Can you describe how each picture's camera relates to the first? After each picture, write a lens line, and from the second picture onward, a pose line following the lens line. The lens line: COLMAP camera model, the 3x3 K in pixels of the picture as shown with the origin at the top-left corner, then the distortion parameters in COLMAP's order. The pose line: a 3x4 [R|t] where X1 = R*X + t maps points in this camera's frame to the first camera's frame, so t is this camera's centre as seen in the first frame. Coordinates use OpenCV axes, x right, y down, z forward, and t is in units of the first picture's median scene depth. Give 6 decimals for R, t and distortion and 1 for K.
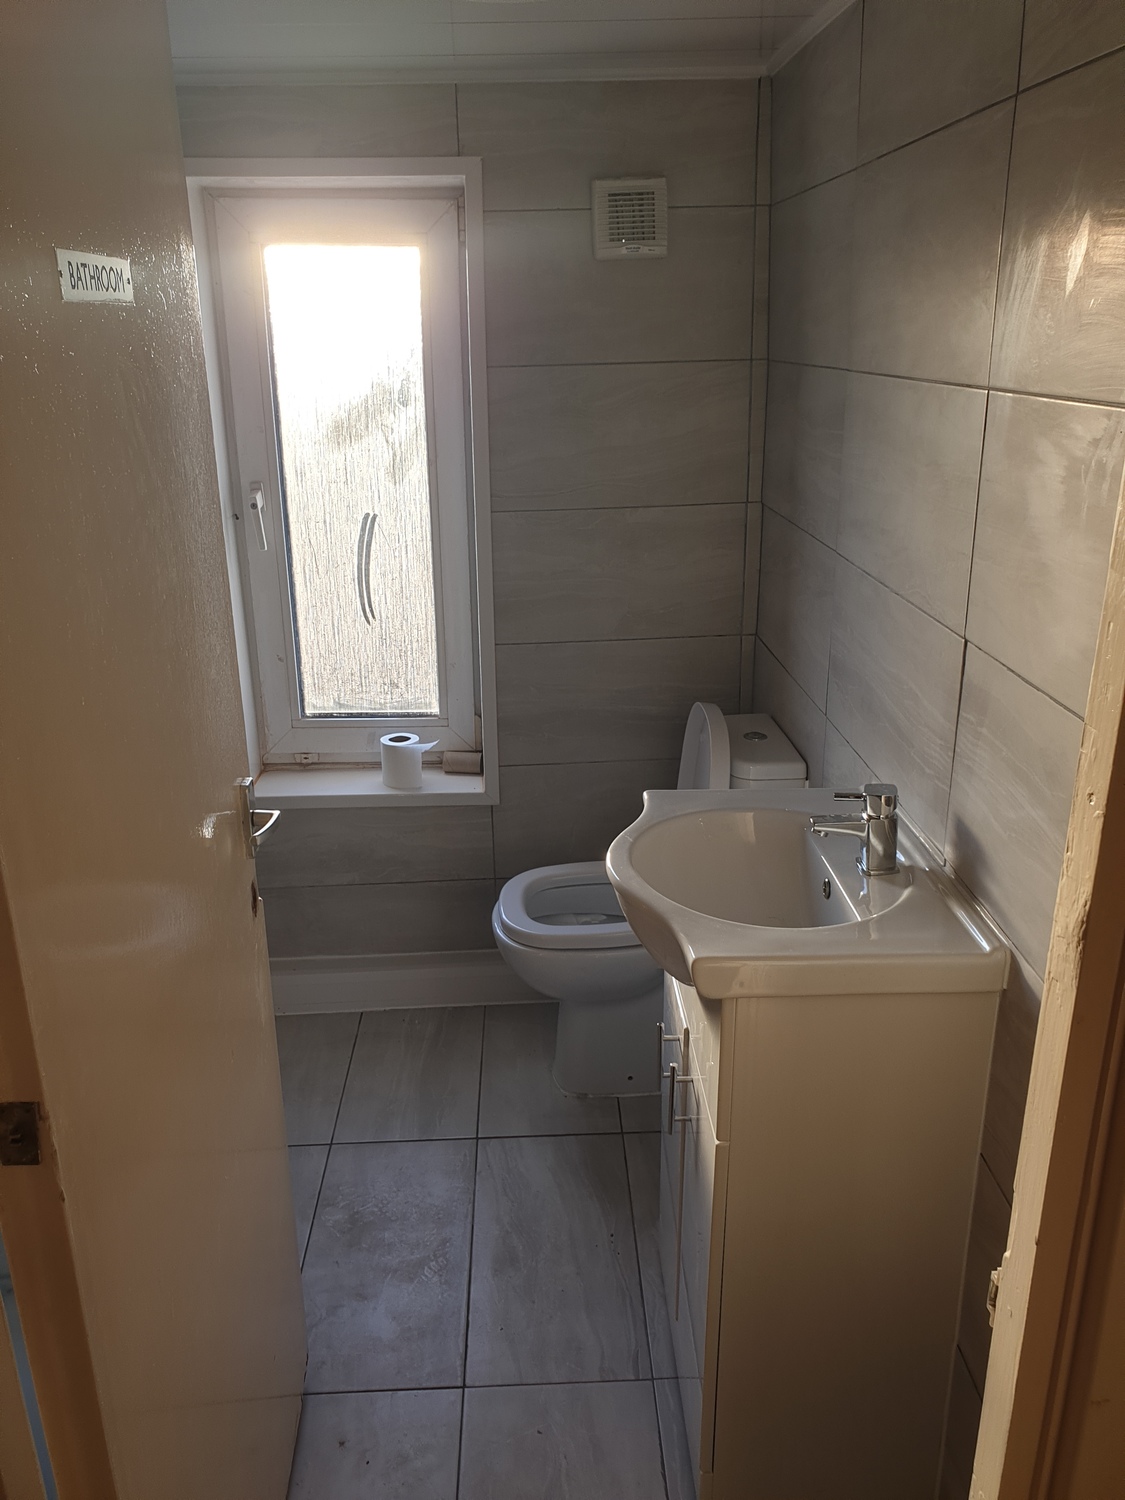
lens RADIAL K [[1144.6, 0, 553.9], [0, 1144.6, 743.4], [0, 0, 1]] dist [0.013779, -0.015709]
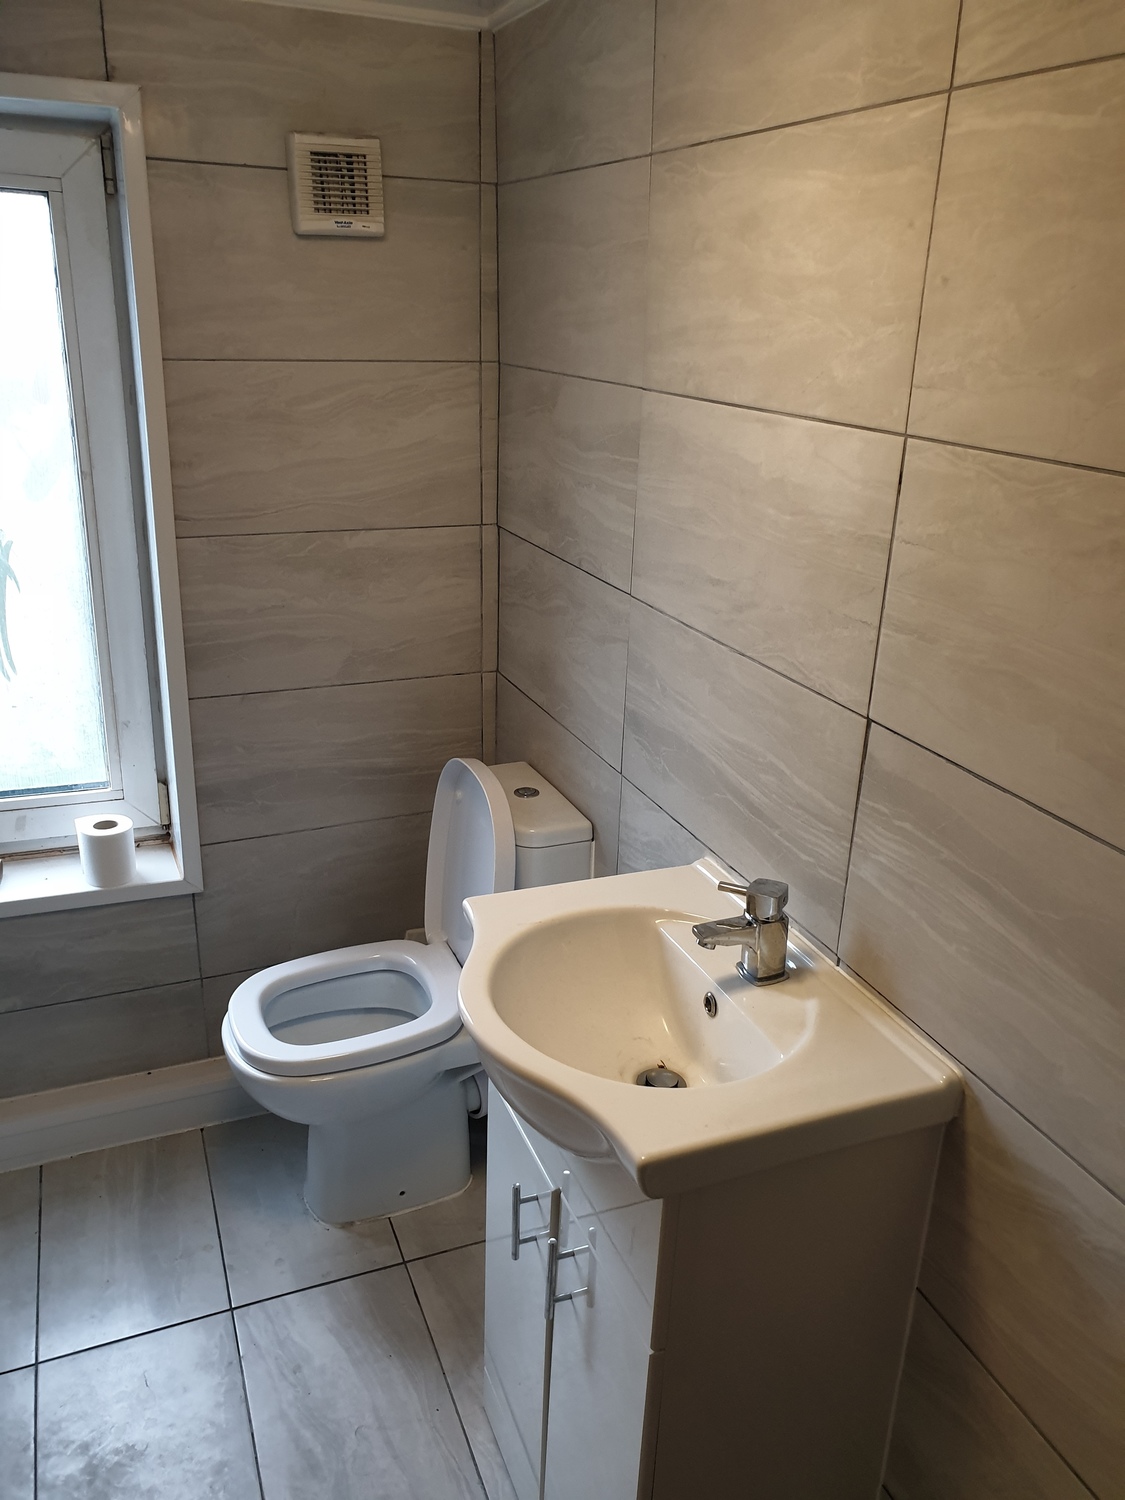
lens RADIAL K [[1144.6, 0, 562.7], [0, 1144.6, 758.7], [0, 0, 1]] dist [0.013779, -0.015709]
pose [[0.934121, -0.080575, 0.347743, -0.101644], [0.069043, 0.996578, 0.045449, -0.071032], [-0.350215, -0.018446, 0.936488, 0.159373]]
